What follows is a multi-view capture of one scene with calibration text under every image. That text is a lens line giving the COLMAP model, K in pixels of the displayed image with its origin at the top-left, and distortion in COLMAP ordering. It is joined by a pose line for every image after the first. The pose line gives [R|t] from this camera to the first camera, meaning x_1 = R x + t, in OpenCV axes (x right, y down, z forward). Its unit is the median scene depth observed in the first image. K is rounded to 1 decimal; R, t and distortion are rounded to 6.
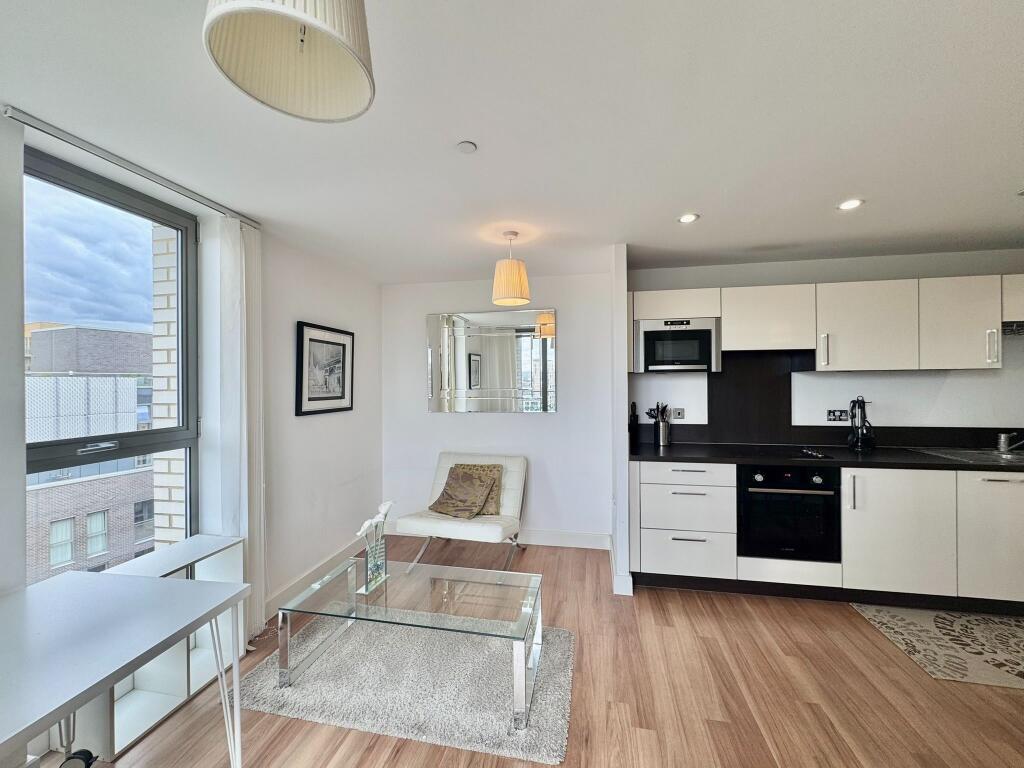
lens RADIAL K [[409.5, 0, 511.5], [0, 409.5, 382.7], [0, 0, 1]] dist [-0.000844, 0.000247]
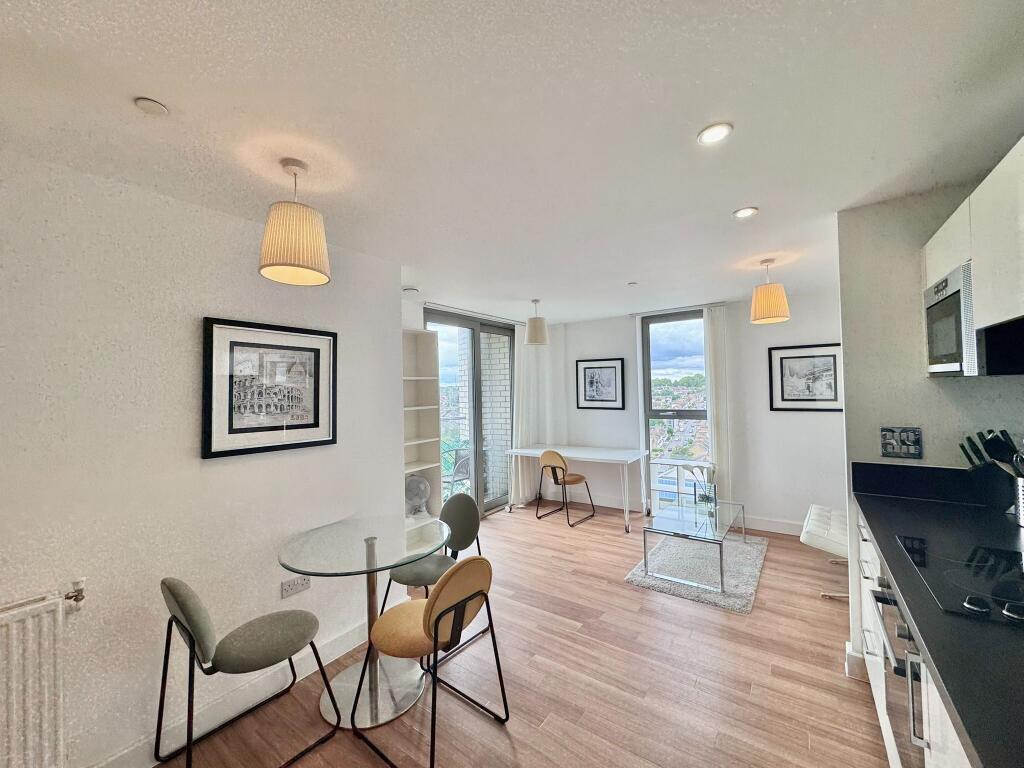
lens RADIAL K [[410.8, 0, 515.7], [0, 410.8, 381.9], [0, 0, 1]] dist [-0.000072, -0.000038]
pose [[-0.404485, -0.001112, -0.914544, 1.228511], [0.022352, 0.999689, -0.011101, -0.028220], [0.914272, -0.024932, -0.404334, 0.754534]]
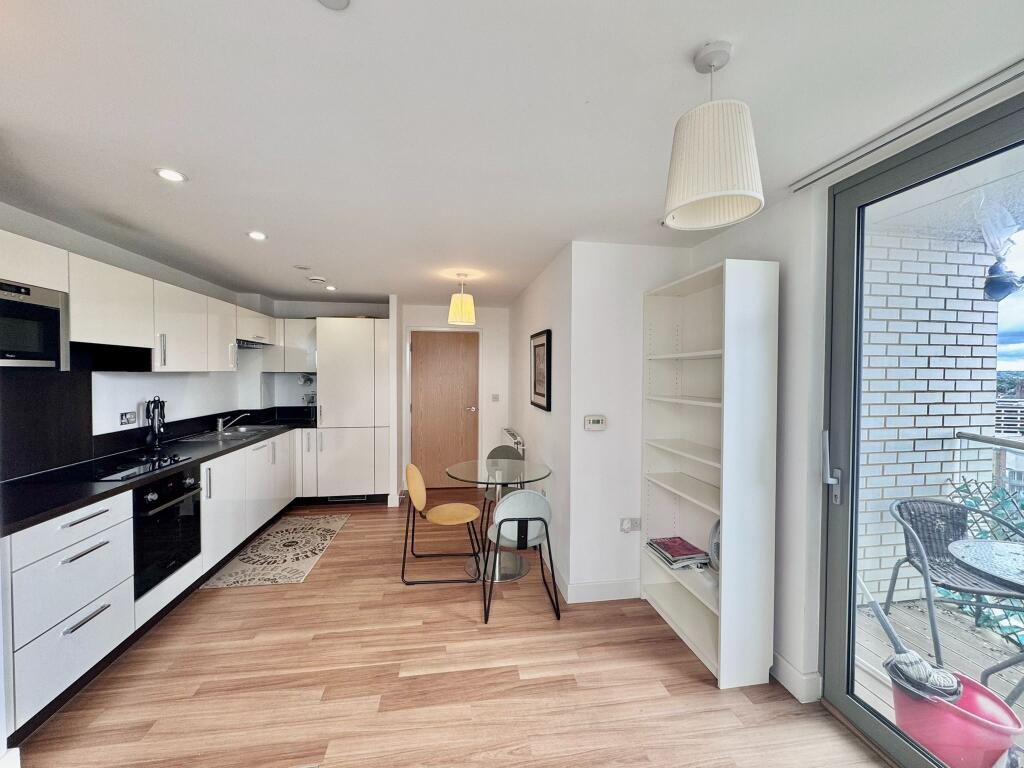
lens RADIAL K [[409.5, 0, 511.5], [0, 409.5, 382.7], [0, 0, 1]] dist [-0.000844, 0.000247]
pose [[-0.343818, -0.016971, 0.938883, -0.437044], [-0.003030, 0.999852, 0.016963, -0.022801], [-0.939032, 0.002987, -0.343818, 0.562792]]
